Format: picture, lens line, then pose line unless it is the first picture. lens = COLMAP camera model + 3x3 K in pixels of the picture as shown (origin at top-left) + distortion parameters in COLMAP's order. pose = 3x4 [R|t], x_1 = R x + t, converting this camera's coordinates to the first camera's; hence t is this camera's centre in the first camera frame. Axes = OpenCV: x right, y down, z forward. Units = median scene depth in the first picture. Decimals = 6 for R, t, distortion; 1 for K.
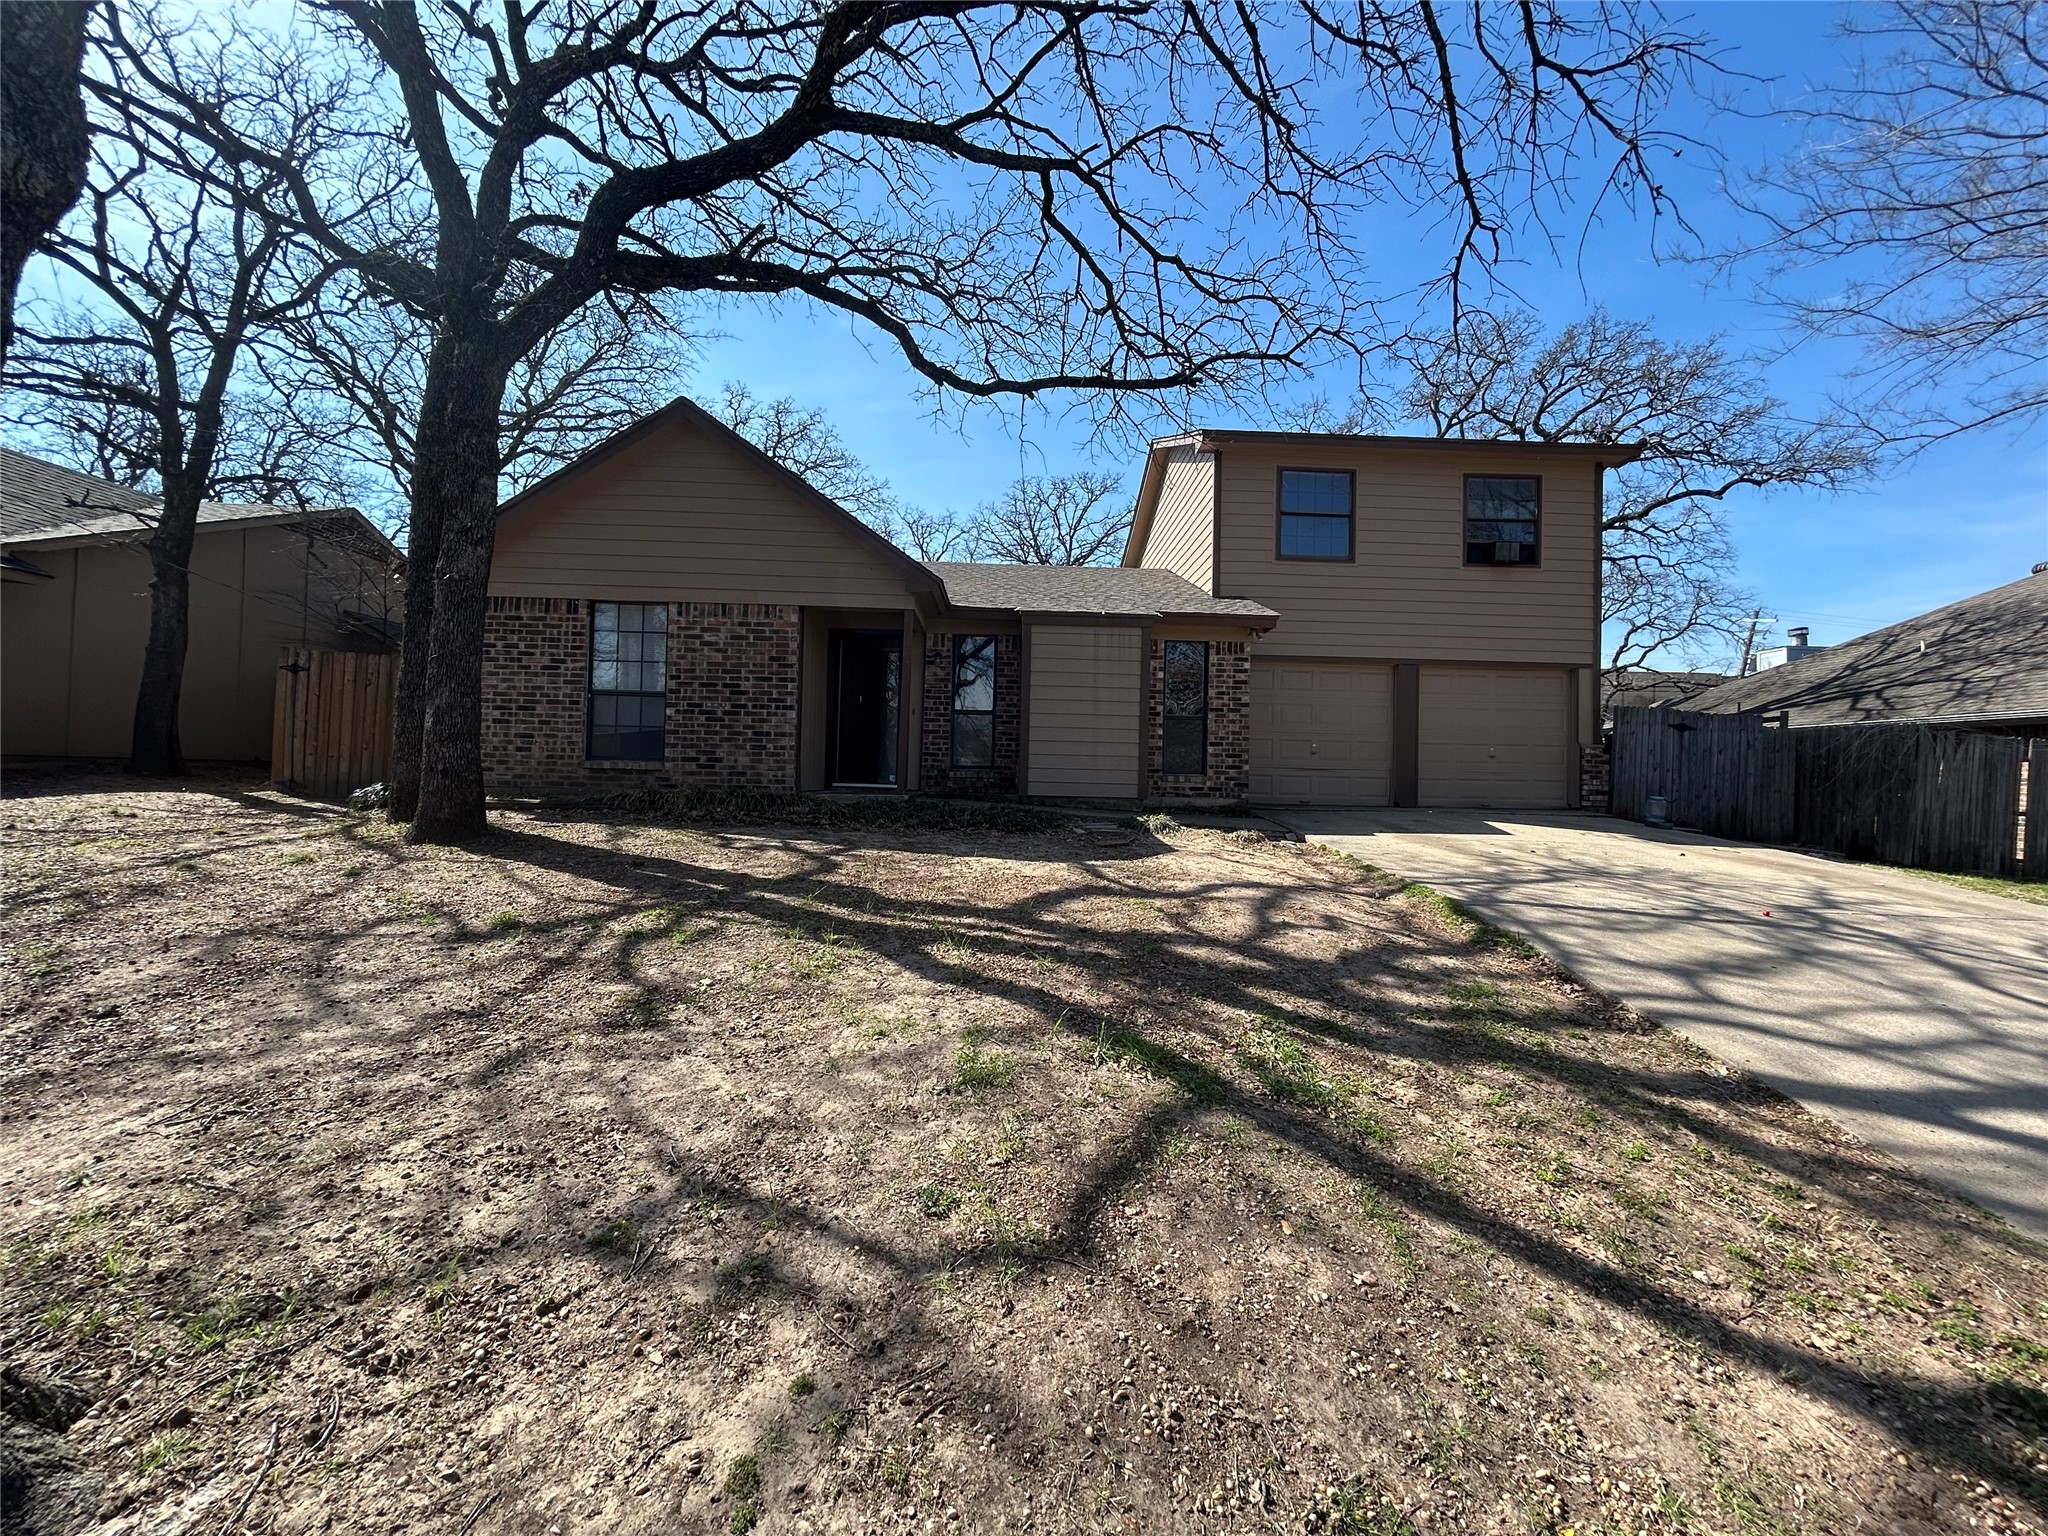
lens RADIAL K [[829.1, 0, 1024.6], [0, 829.1, 759.9], [0, 0, 1]] dist [0.000546, 0.000882]
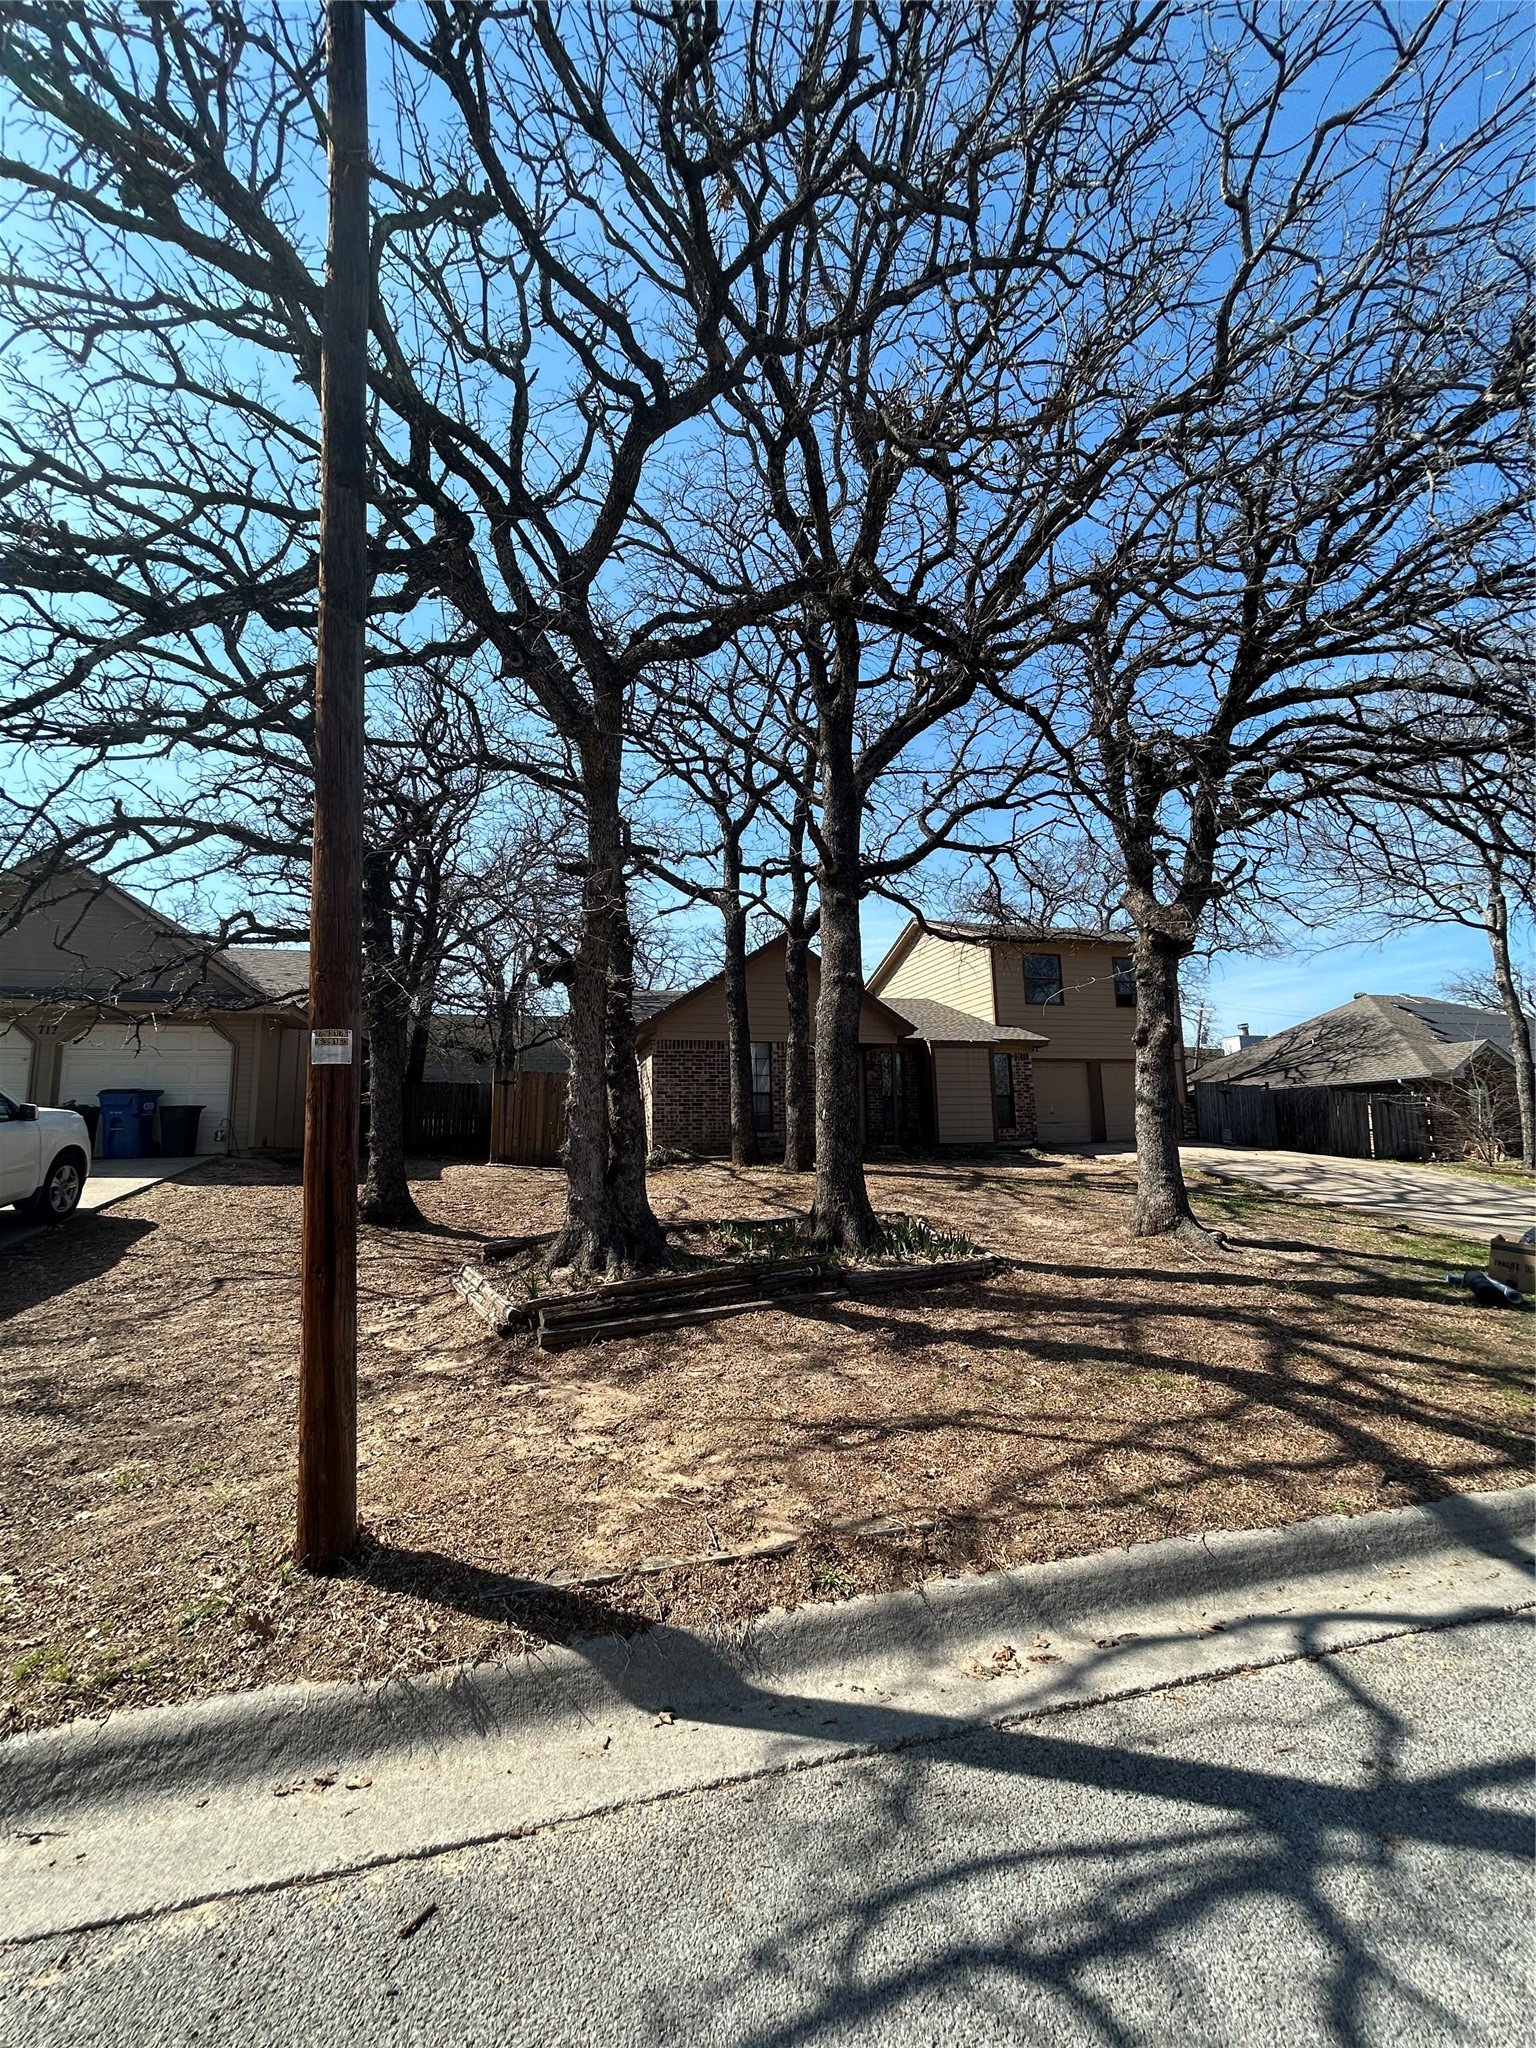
lens RADIAL K [[829.1, 0, 771.1], [0, 829.1, 1030.3], [0, 0, 1]] dist [0.000546, 0.000882]
pose [[0.963766, -0.011898, 0.266484, -0.806682], [0.043650, 0.992573, -0.113546, -0.012954], [-0.263154, 0.121064, 0.957128, -0.633242]]
